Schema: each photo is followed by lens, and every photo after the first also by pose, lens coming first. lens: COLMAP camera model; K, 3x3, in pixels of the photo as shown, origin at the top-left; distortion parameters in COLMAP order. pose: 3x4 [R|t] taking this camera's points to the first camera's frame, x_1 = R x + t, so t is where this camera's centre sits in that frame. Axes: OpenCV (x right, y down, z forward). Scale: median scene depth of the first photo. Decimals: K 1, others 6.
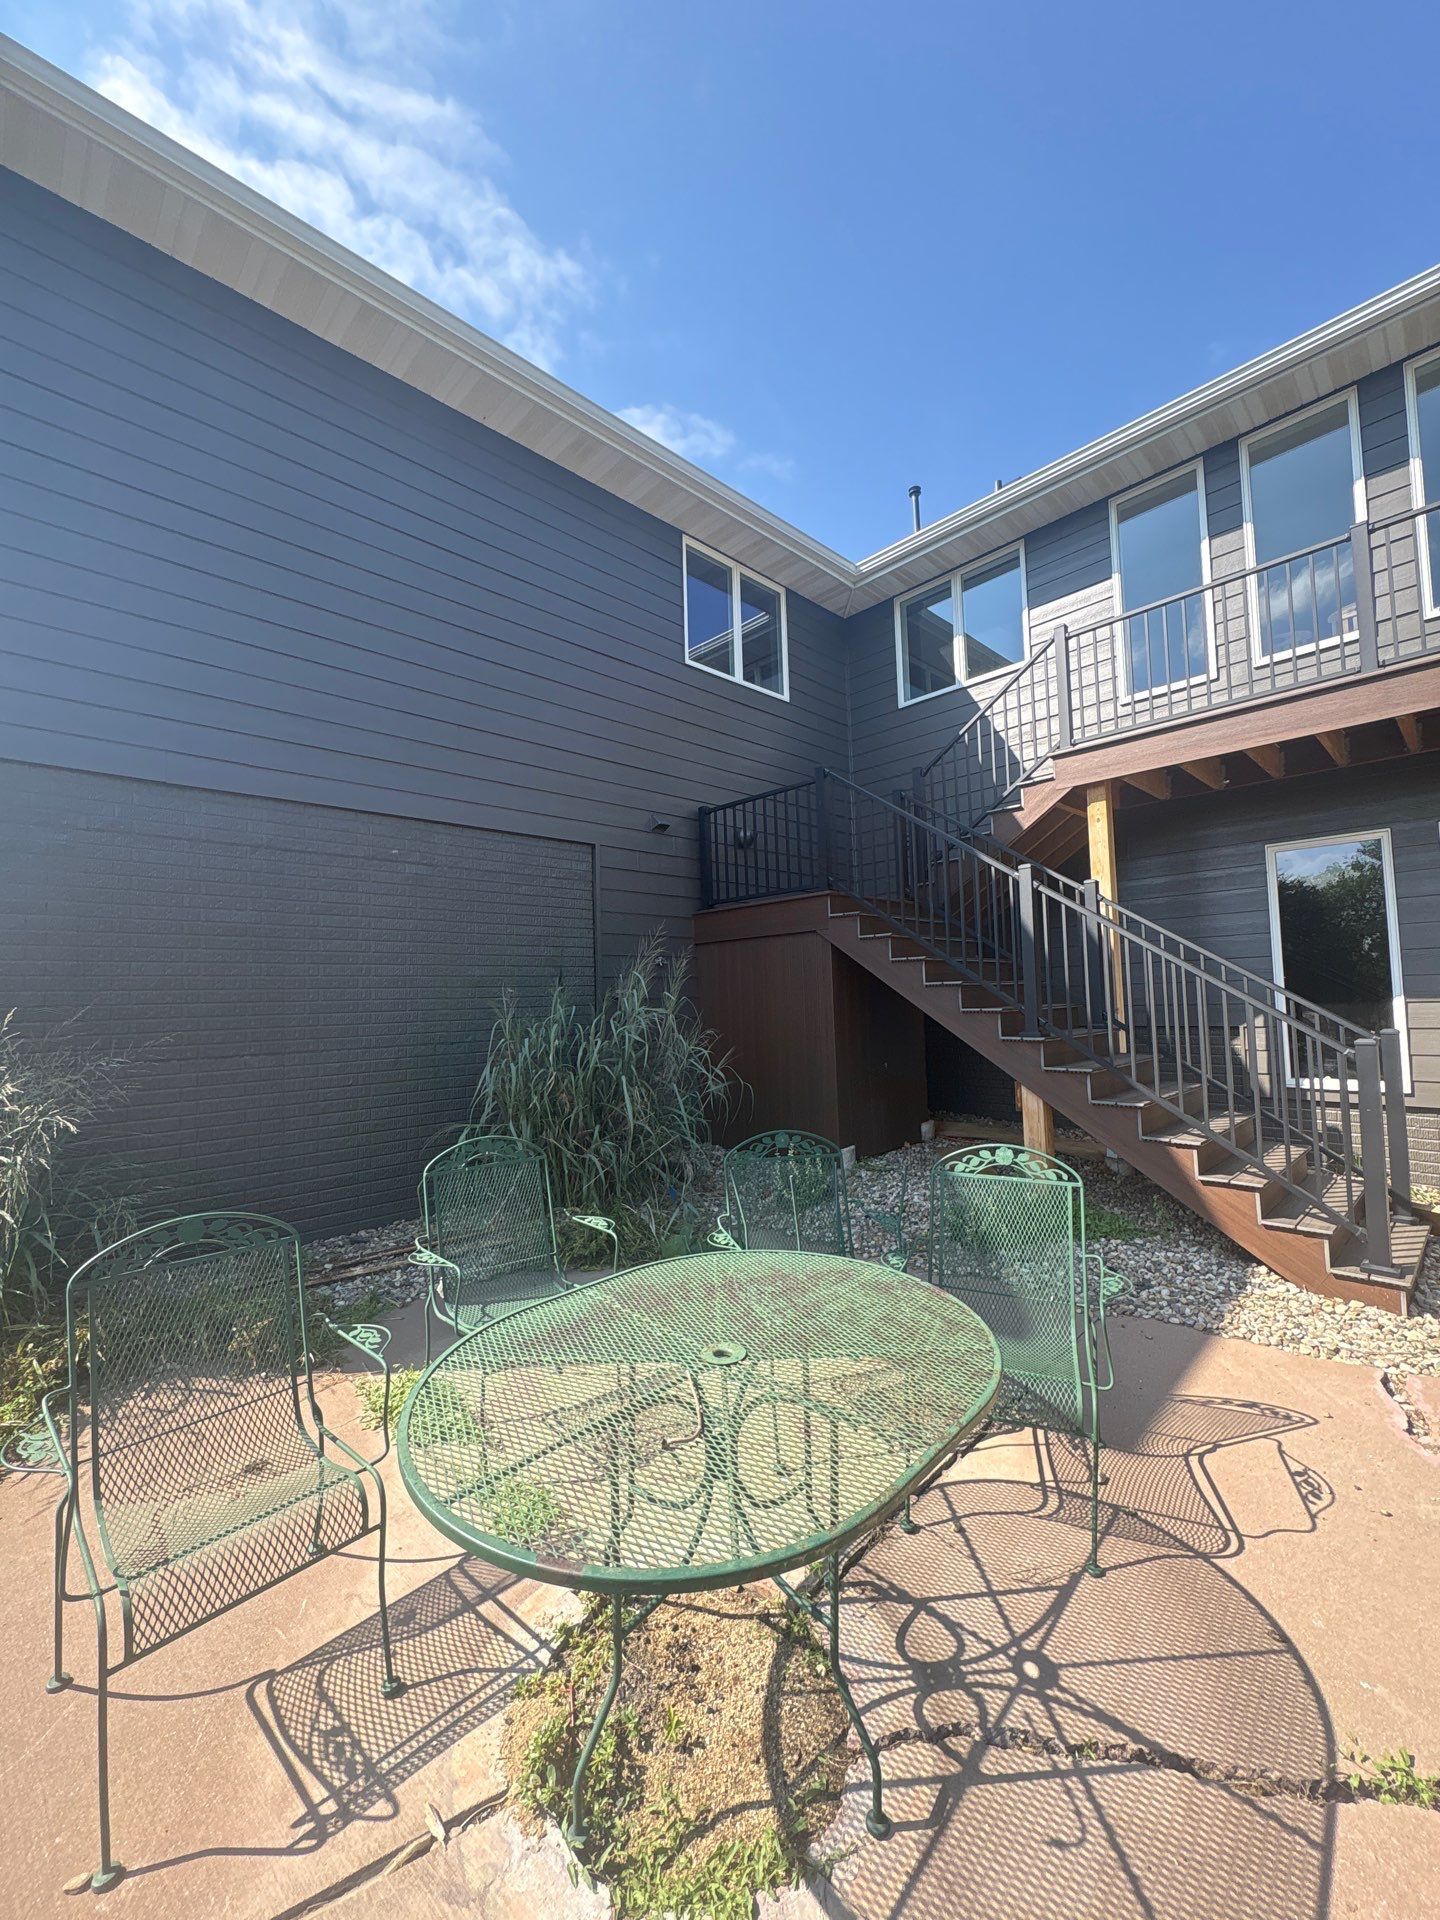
lens RADIAL K [[760.7, 0, 716.1], [0, 760.7, 964.9], [0, 0, 1]] dist [-0.000245, -0.000279]
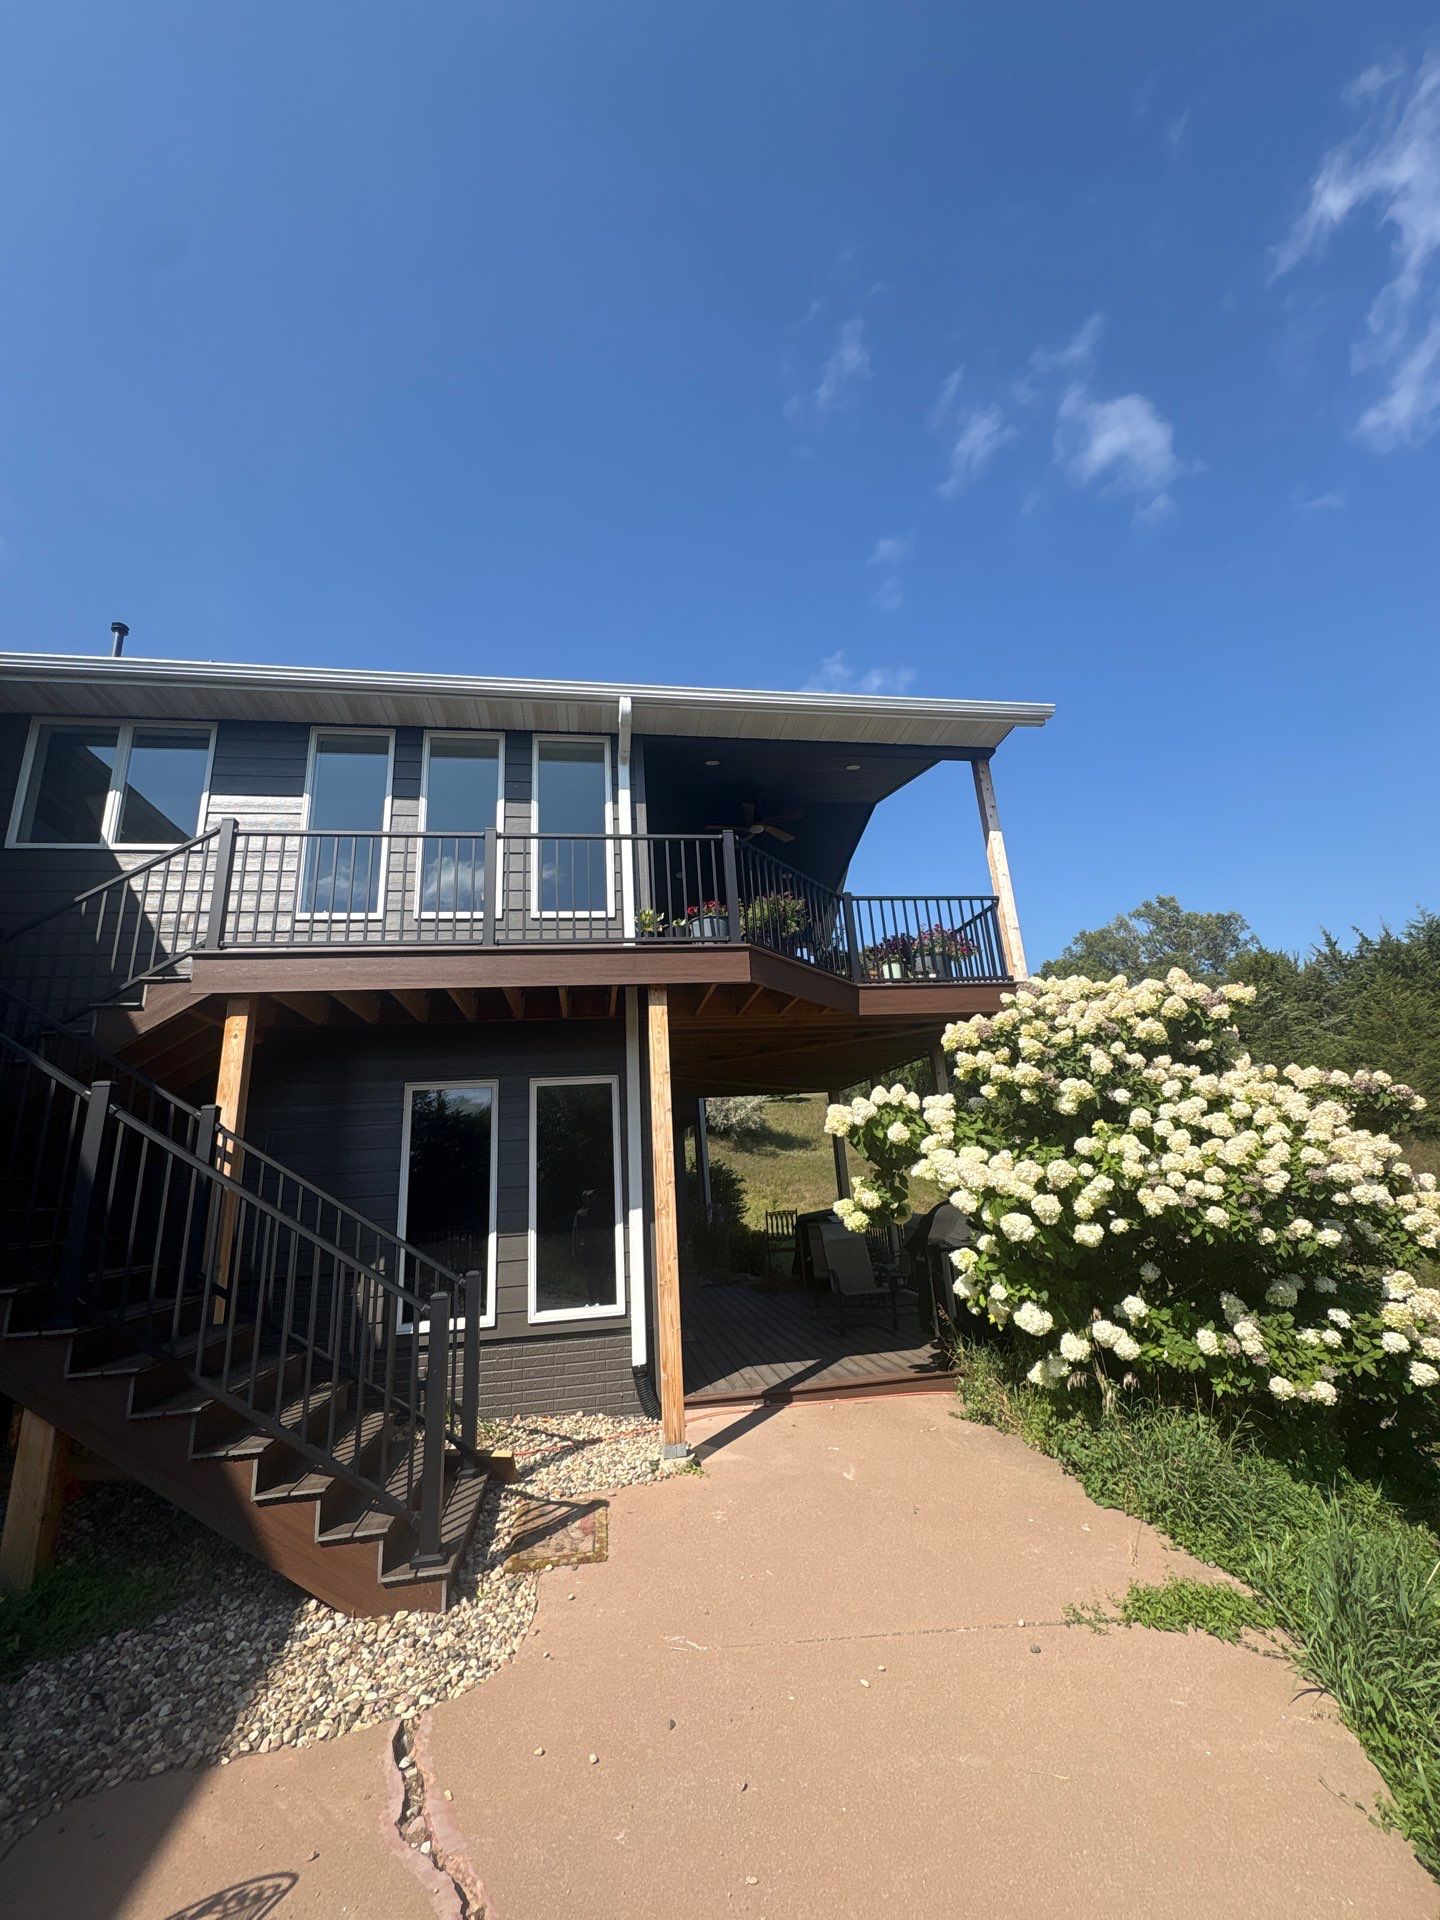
lens RADIAL K [[760.7, 0, 716.1], [0, 760.7, 964.9], [0, 0, 1]] dist [-0.000245, -0.000279]
pose [[0.578654, 0.216061, 0.786433, 0.120885], [0.004446, 0.963421, -0.267957, -0.033702], [-0.815561, 0.158551, 0.556526, 0.048723]]
